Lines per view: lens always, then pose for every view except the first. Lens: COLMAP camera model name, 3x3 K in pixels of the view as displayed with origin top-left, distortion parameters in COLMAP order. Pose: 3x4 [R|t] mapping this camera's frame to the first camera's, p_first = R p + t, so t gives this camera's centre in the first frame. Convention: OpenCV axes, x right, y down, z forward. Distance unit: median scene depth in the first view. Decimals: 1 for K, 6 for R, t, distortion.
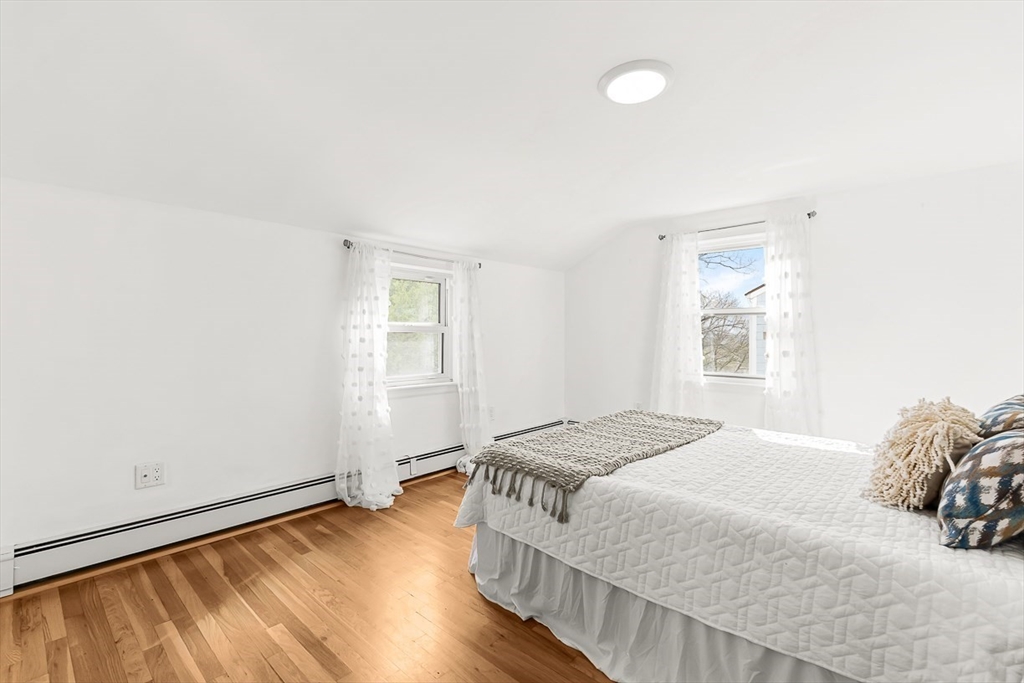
lens RADIAL K [[458.0, 0, 508.6], [0, 458.0, 341.5], [0, 0, 1]] dist [-0.003724, 0.000305]
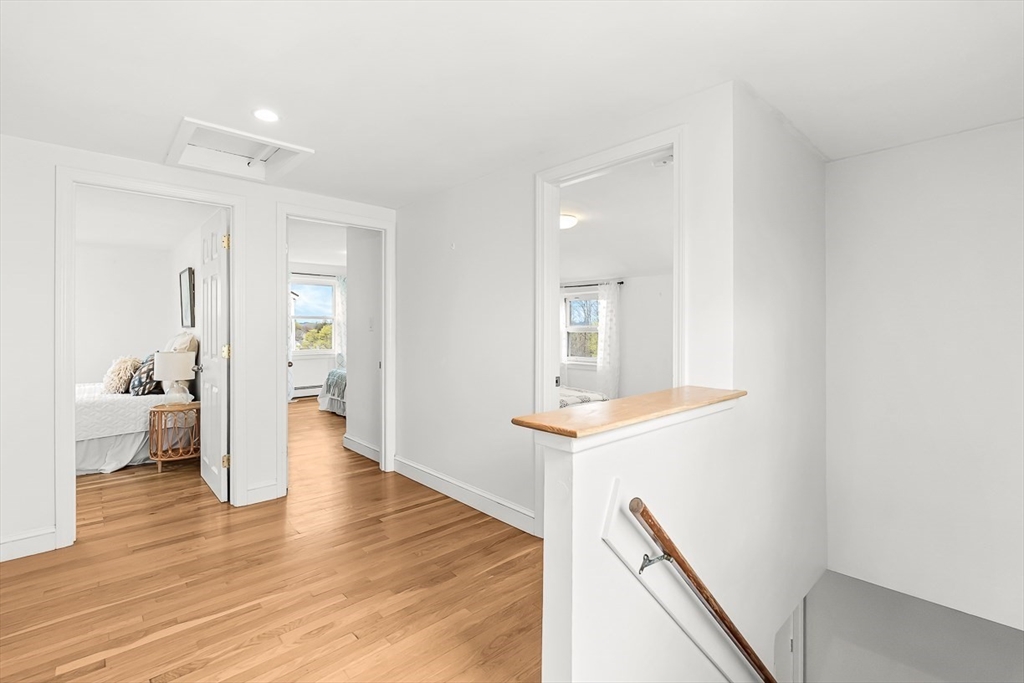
lens RADIAL K [[458.0, 0, 512.4], [0, 458.0, 333.5], [0, 0, 1]] dist [-0.003724, 0.000305]
pose [[0.090793, -0.015148, 0.995755, -2.027620], [0.011582, 0.999833, 0.014154, -0.019608], [-0.995802, 0.010248, 0.090953, -1.992194]]
